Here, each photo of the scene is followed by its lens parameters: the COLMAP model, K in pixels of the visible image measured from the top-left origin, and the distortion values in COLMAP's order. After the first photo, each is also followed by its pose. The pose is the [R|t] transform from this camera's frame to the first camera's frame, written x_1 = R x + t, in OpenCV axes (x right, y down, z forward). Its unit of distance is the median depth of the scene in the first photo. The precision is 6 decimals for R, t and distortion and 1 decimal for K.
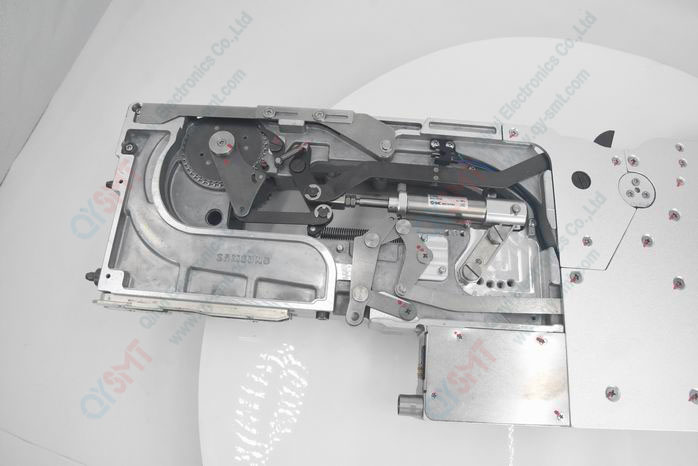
lens RADIAL K [[492.0, 0, 349.8], [0, 492.0, 225.4], [0, 0, 1]] dist [-0.147333, 0.092511]
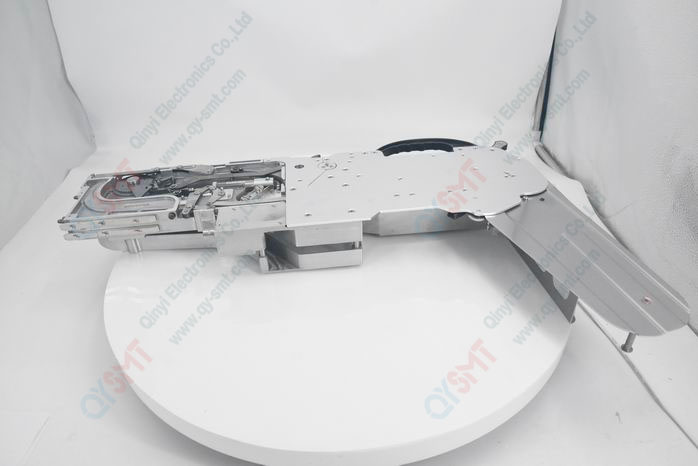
lens RADIAL K [[492.0, 0, 349.8], [0, 492.0, 225.4], [0, 0, 1]] dist [-0.147333, 0.092511]
pose [[0.983040, -0.130830, 0.128516, 0.383223], [0.182078, 0.780026, -0.598672, 1.438893], [-0.021922, 0.611918, 0.790617, -0.569879]]
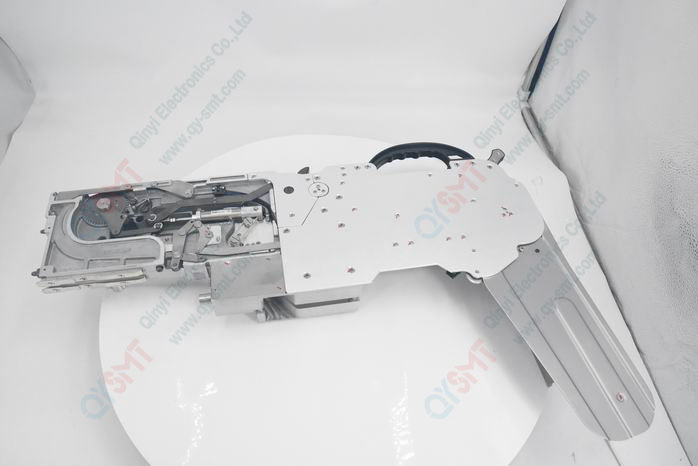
lens RADIAL K [[492.0, 0, 349.8], [0, 492.0, 225.4], [0, 0, 1]] dist [-0.147333, 0.092511]
pose [[0.968335, -0.163209, 0.188916, 0.315749], [0.213063, 0.934661, -0.284628, 0.663950], [-0.130119, 0.315866, 0.939839, -0.885383]]
